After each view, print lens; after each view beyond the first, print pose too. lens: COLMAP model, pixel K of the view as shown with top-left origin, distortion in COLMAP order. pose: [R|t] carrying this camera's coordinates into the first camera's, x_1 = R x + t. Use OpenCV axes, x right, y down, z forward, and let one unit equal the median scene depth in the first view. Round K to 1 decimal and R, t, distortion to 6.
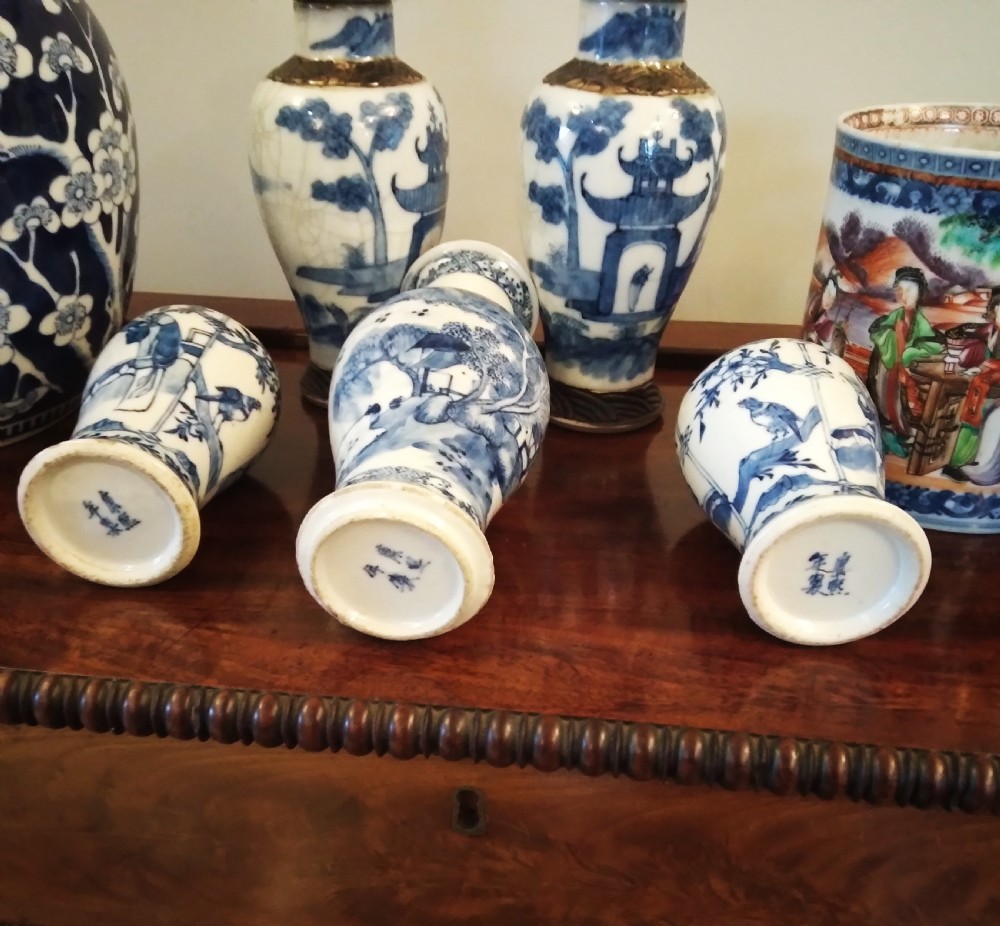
lens RADIAL K [[1010.8, 0, 512.7], [0, 1010.8, 489.6], [0, 0, 1]] dist [0.051917, 0.000000]
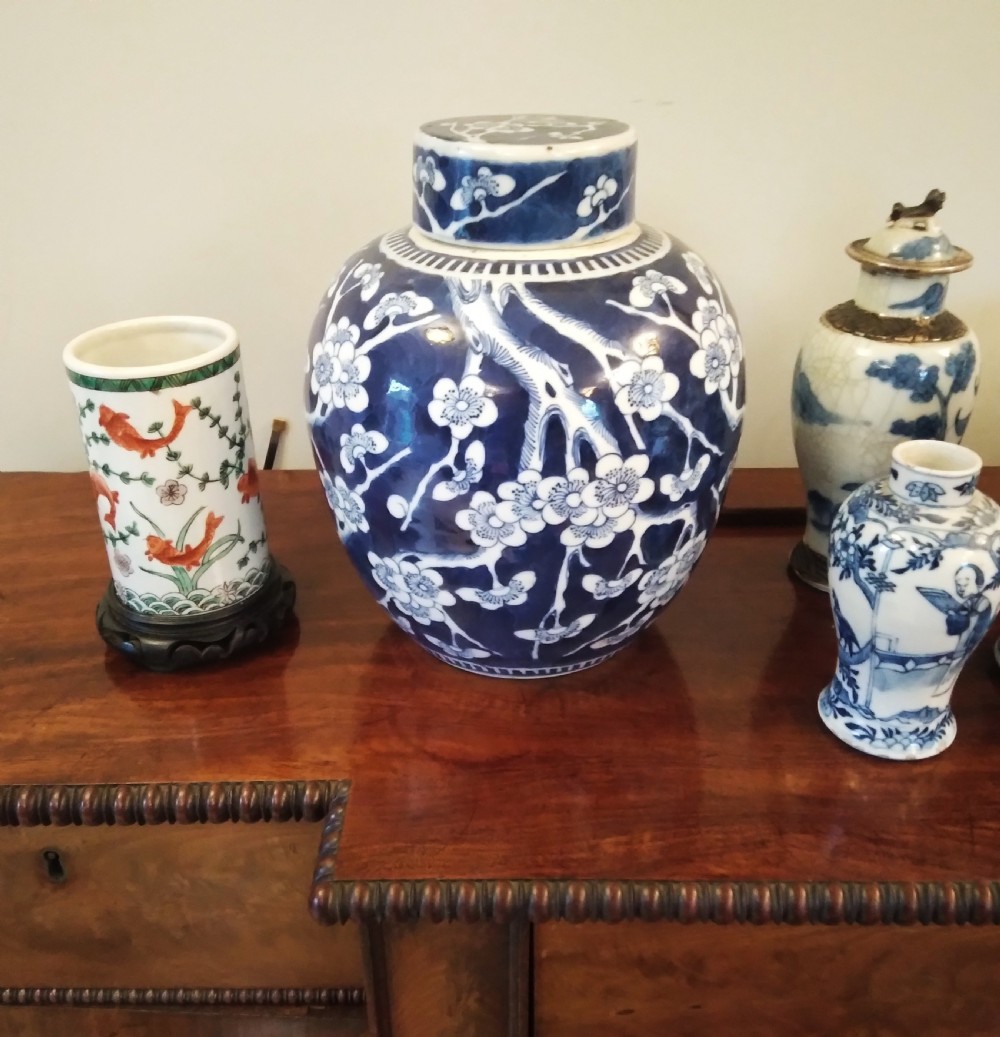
lens RADIAL K [[1051.4, 0, 493.3], [0, 1051.4, 515.6], [0, 0, 1]] dist [0.028218, 0.000000]
pose [[0.995502, -0.073999, 0.059153, -0.804035], [0.074592, 0.997183, -0.007874, -0.237627], [-0.058404, 0.012251, 0.998218, -0.204306]]
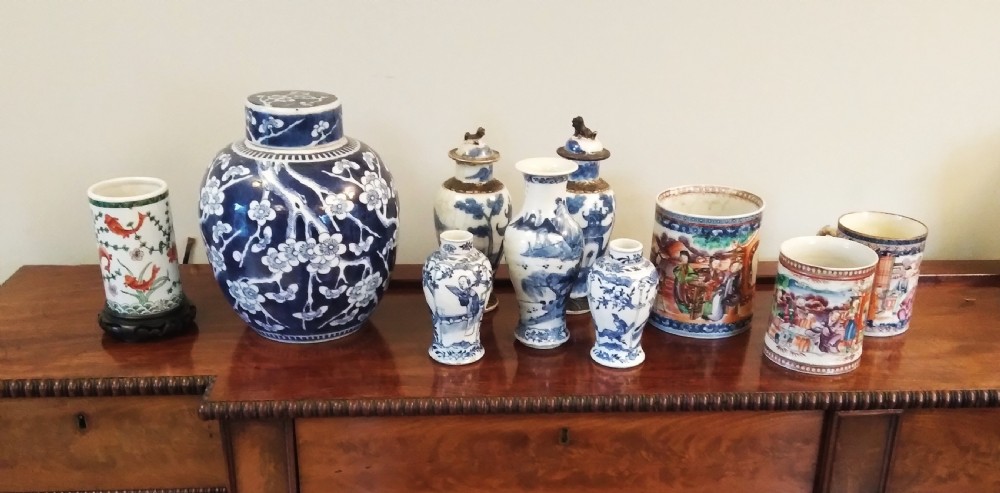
lens RADIAL K [[950.0, 0, 507.2], [0, 950.0, 353.8], [0, 0, 1]] dist [0.029971, 0.000000]
pose [[0.983168, -0.078593, 0.164937, -0.579975], [0.084815, 0.995914, -0.031014, 0.121906], [-0.161826, 0.044481, 0.985816, -1.581320]]
